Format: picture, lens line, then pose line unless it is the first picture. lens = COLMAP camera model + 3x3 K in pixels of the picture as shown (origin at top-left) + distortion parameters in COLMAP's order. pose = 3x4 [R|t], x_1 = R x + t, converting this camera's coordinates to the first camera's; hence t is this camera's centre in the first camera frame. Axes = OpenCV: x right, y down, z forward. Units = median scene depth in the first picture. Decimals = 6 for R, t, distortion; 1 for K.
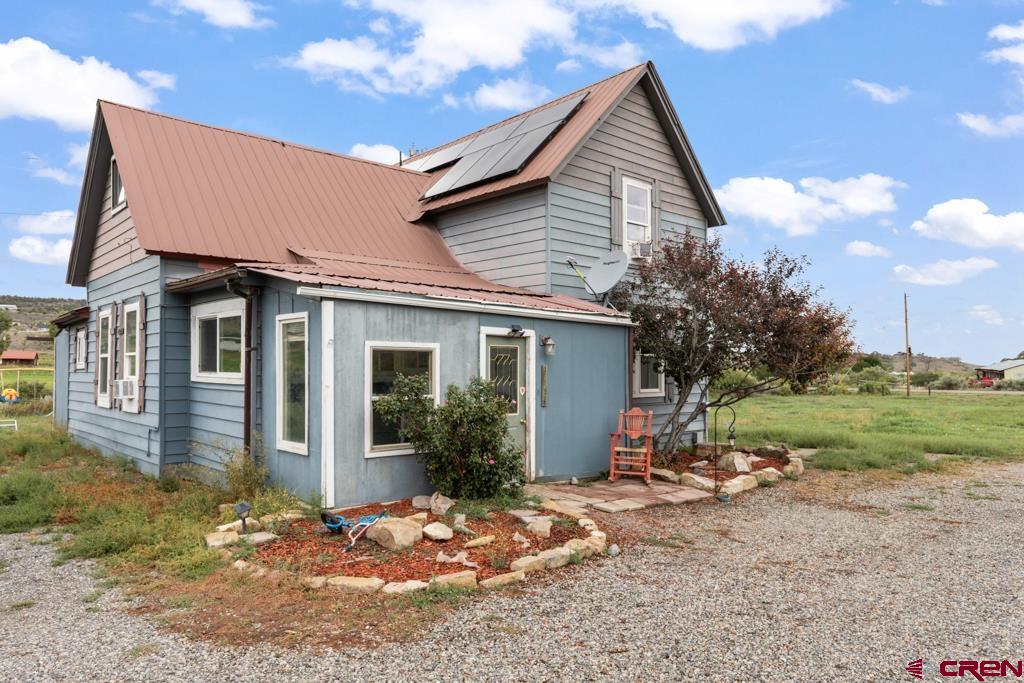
lens RADIAL K [[714.2, 0, 513.1], [0, 714.2, 346.8], [0, 0, 1]] dist [0.002425, 0.000125]
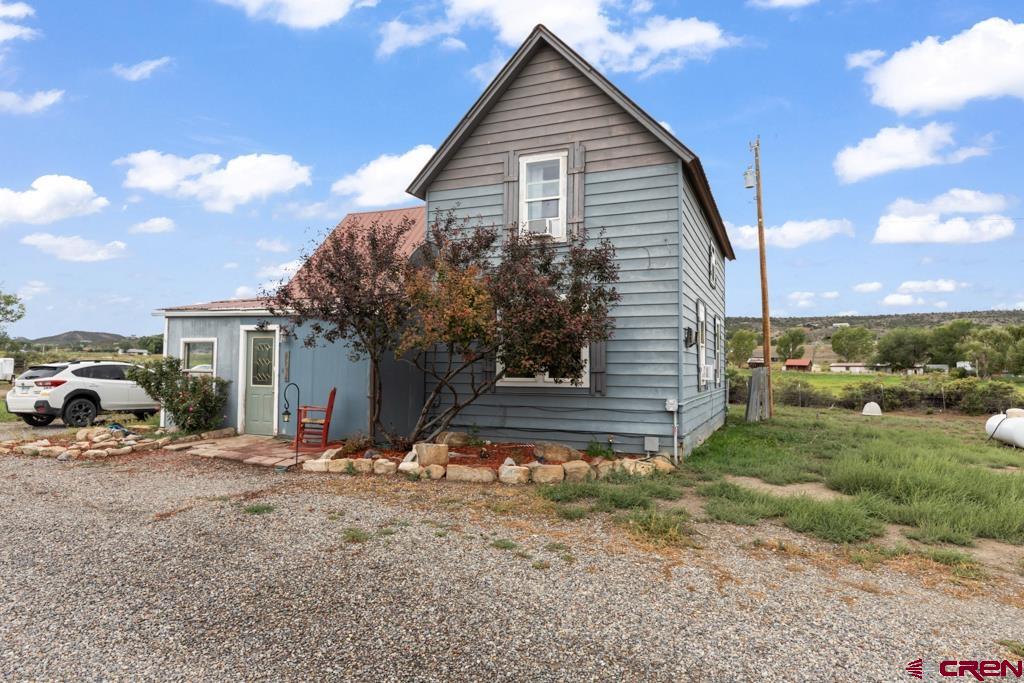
lens RADIAL K [[593.9, 0, 514.0], [0, 593.9, 346.0], [0, 0, 1]] dist [-0.003268, 0.000188]
pose [[0.425874, -0.032195, -0.904210, 1.308667], [0.018752, 0.999466, -0.026755, 0.058247], [0.904588, -0.005561, 0.426250, 0.976073]]
